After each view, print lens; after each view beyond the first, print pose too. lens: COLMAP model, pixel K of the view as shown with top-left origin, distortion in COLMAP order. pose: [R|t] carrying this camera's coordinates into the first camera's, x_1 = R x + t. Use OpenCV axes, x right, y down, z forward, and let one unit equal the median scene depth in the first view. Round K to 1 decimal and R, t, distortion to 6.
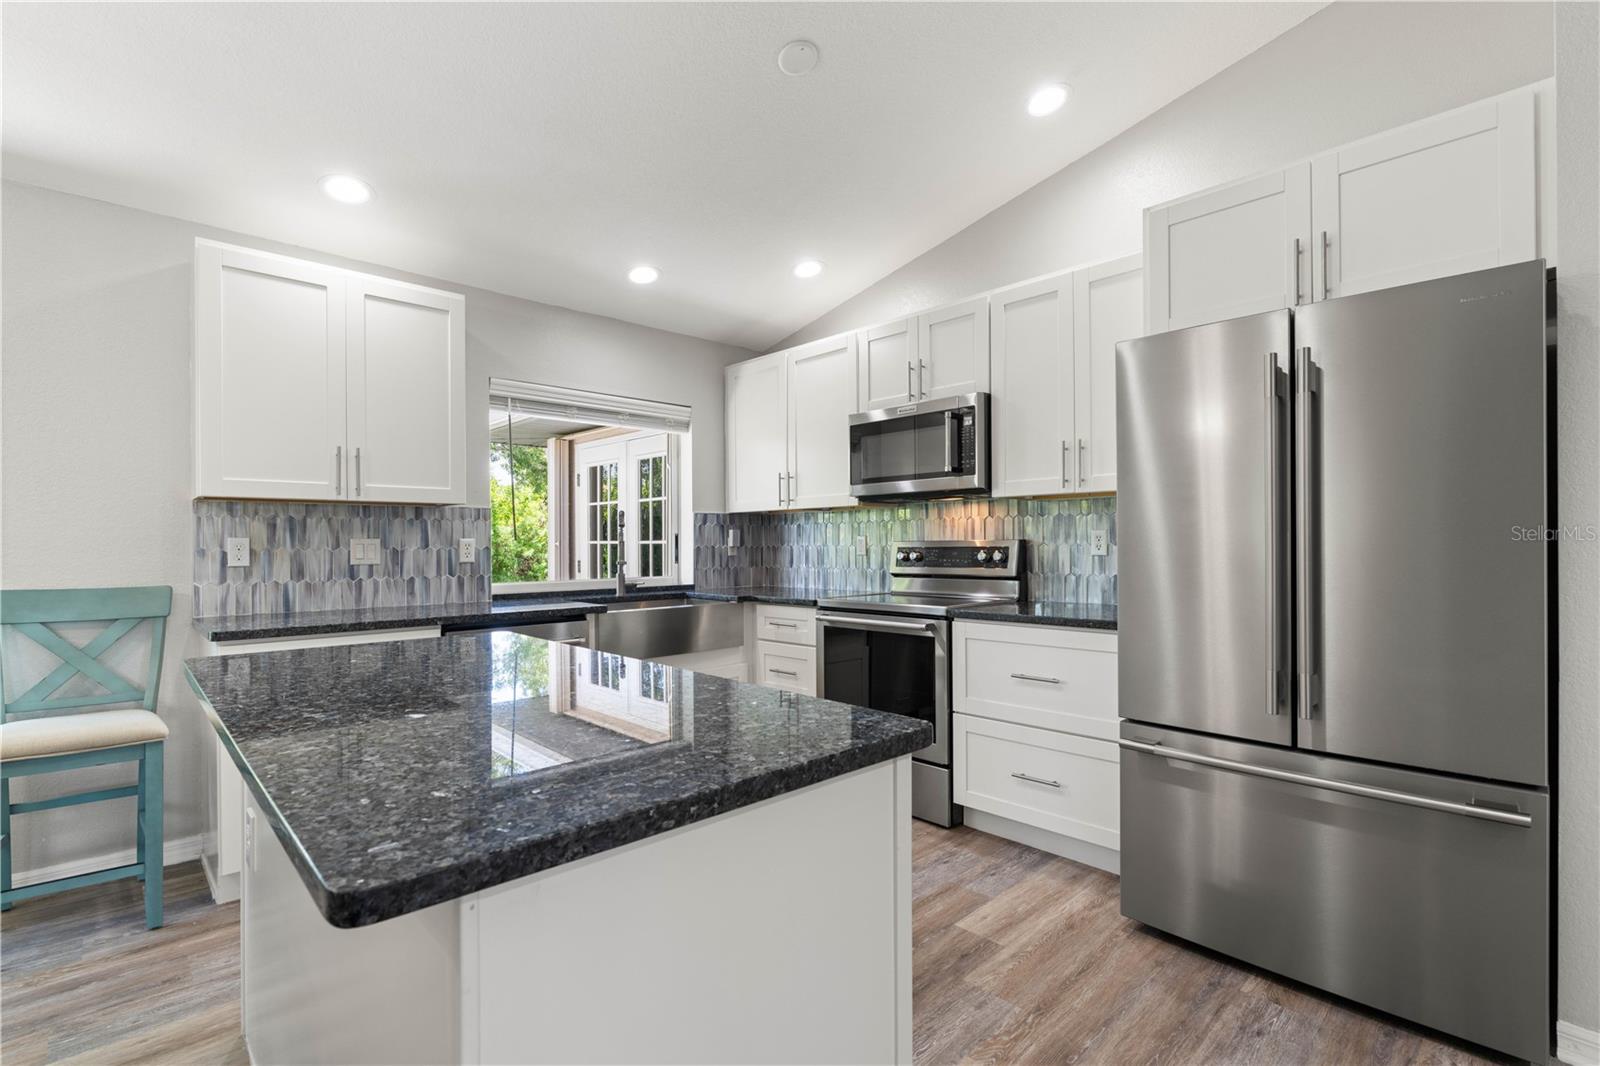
lens RADIAL K [[723.1, 0, 789.7], [0, 723.1, 546.8], [0, 0, 1]] dist [-0.011344, 0.002810]
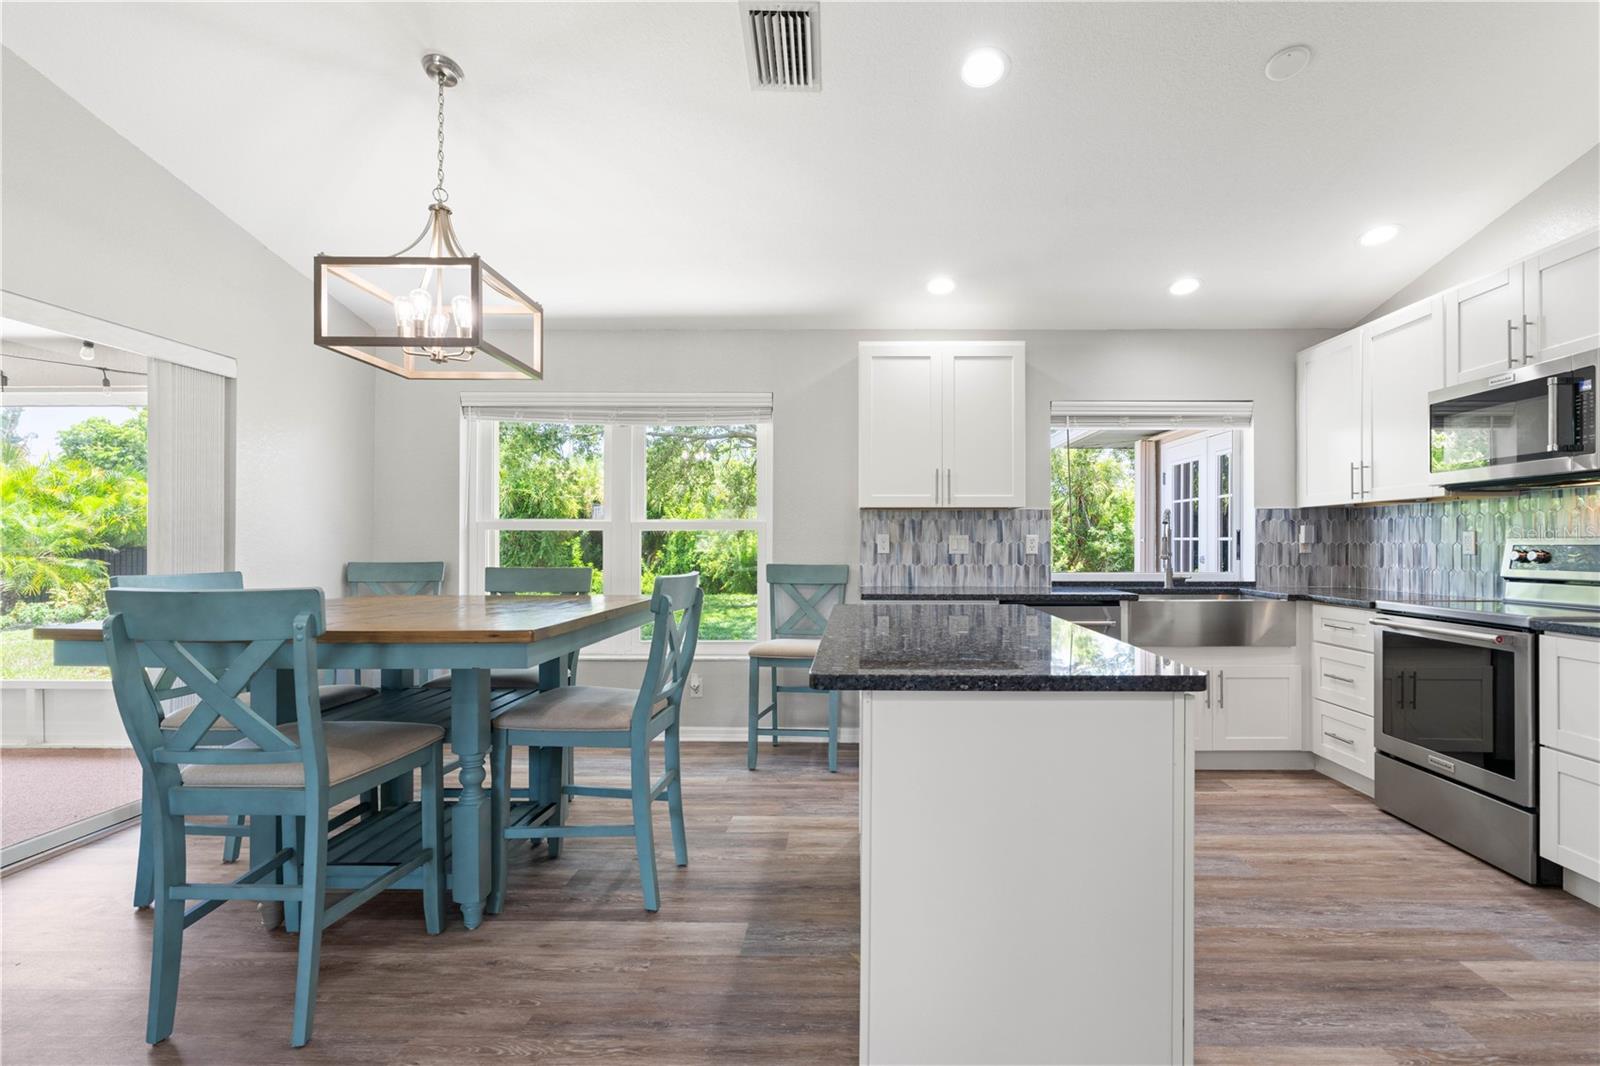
lens RADIAL K [[723.1, 0, 852.4], [0, 723.1, 544.7], [0, 0, 1]] dist [-0.011344, 0.002810]
pose [[0.722089, 0.008075, -0.691753, 0.193143], [-0.008236, 0.999961, 0.003076, 0.004447], [0.691751, 0.003476, 0.722128, -0.112217]]
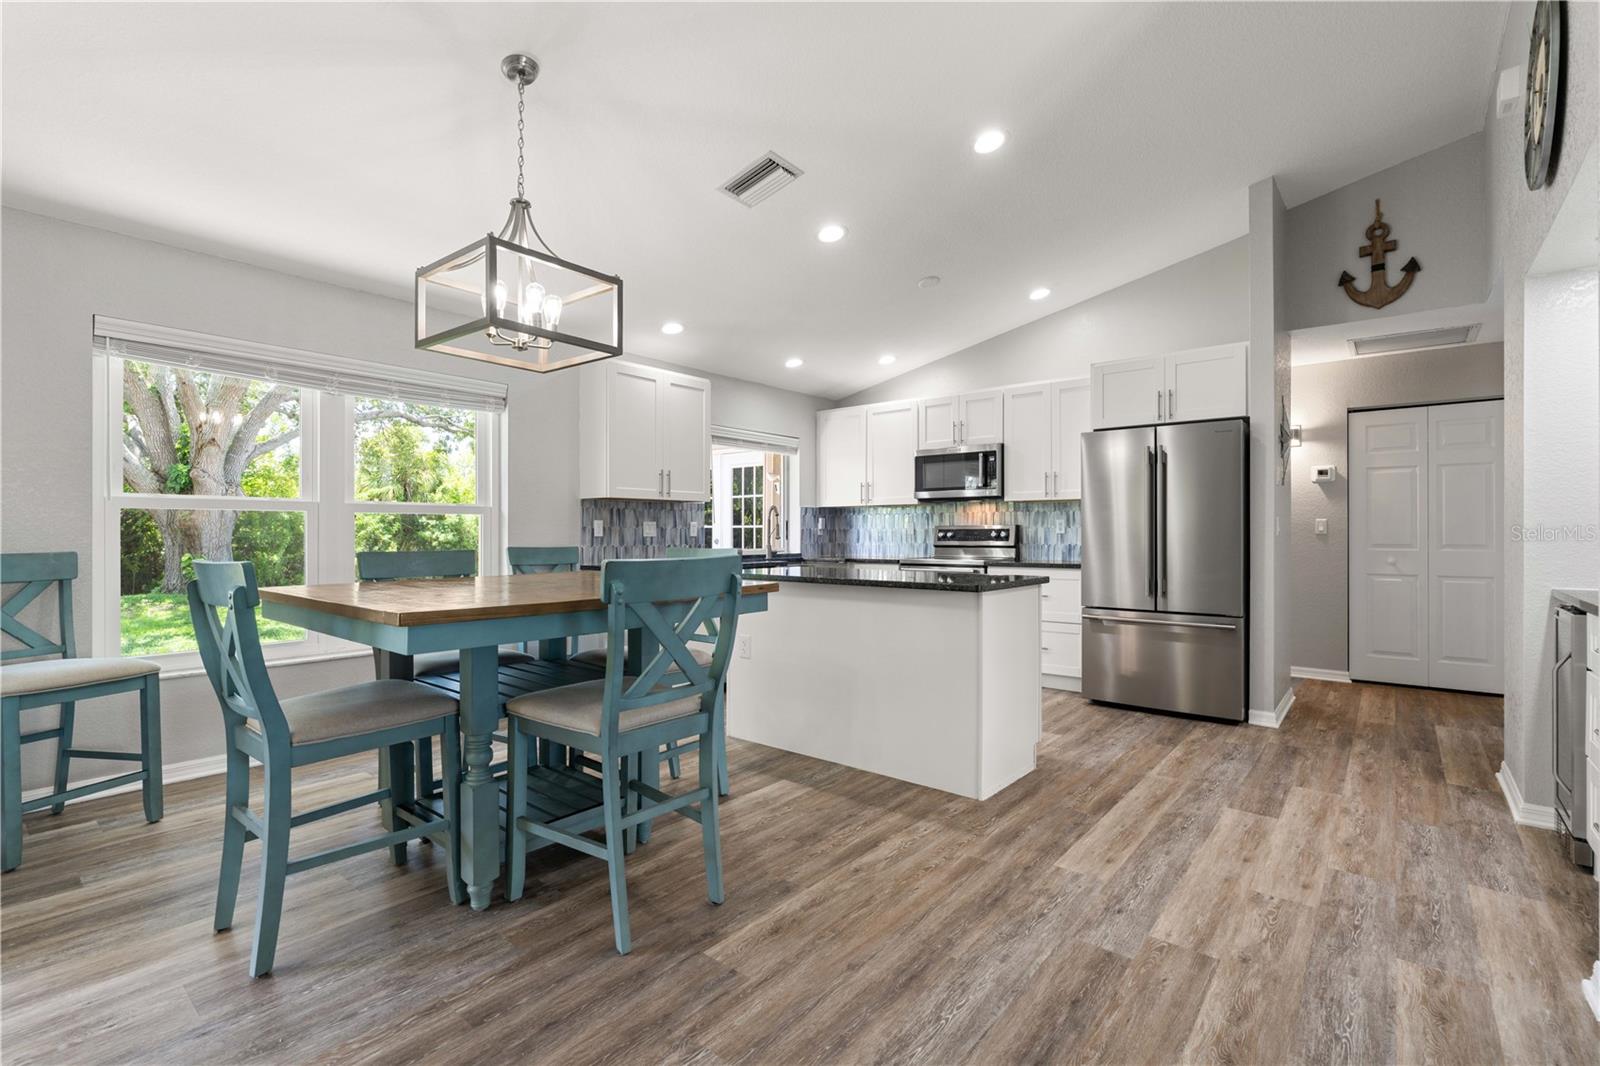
lens RADIAL K [[723.1, 0, 796.5], [0, 723.1, 532.9], [0, 0, 1]] dist [-0.011344, 0.002810]
pose [[0.992067, 0.004969, 0.125612, -0.429311], [-0.004227, 0.999972, -0.006175, 0.022487], [-0.125640, 0.005595, 0.992060, -0.675182]]
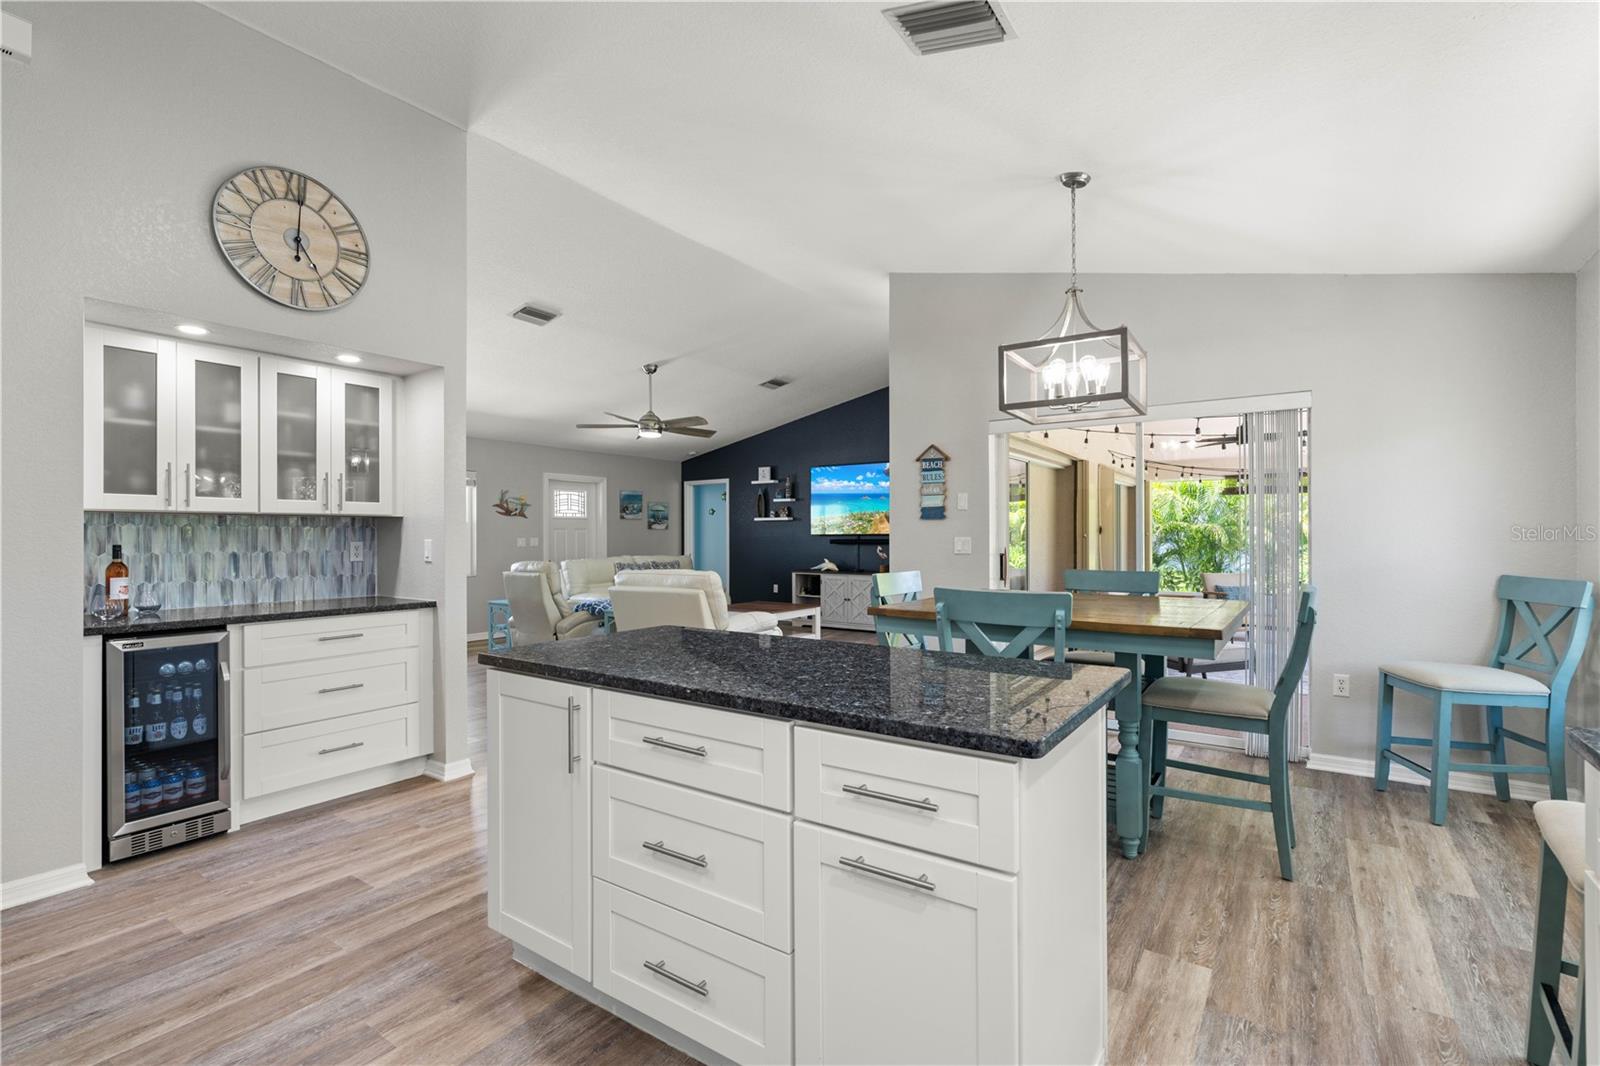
lens RADIAL K [[723.1, 0, 793.9], [0, 723.1, 530.3], [0, 0, 1]] dist [-0.011344, 0.002810]
pose [[-0.978236, 0.005929, -0.207409, -0.074989], [0.006651, 0.999974, -0.002785, -0.021218], [0.207387, -0.004104, -0.978250, 0.954932]]
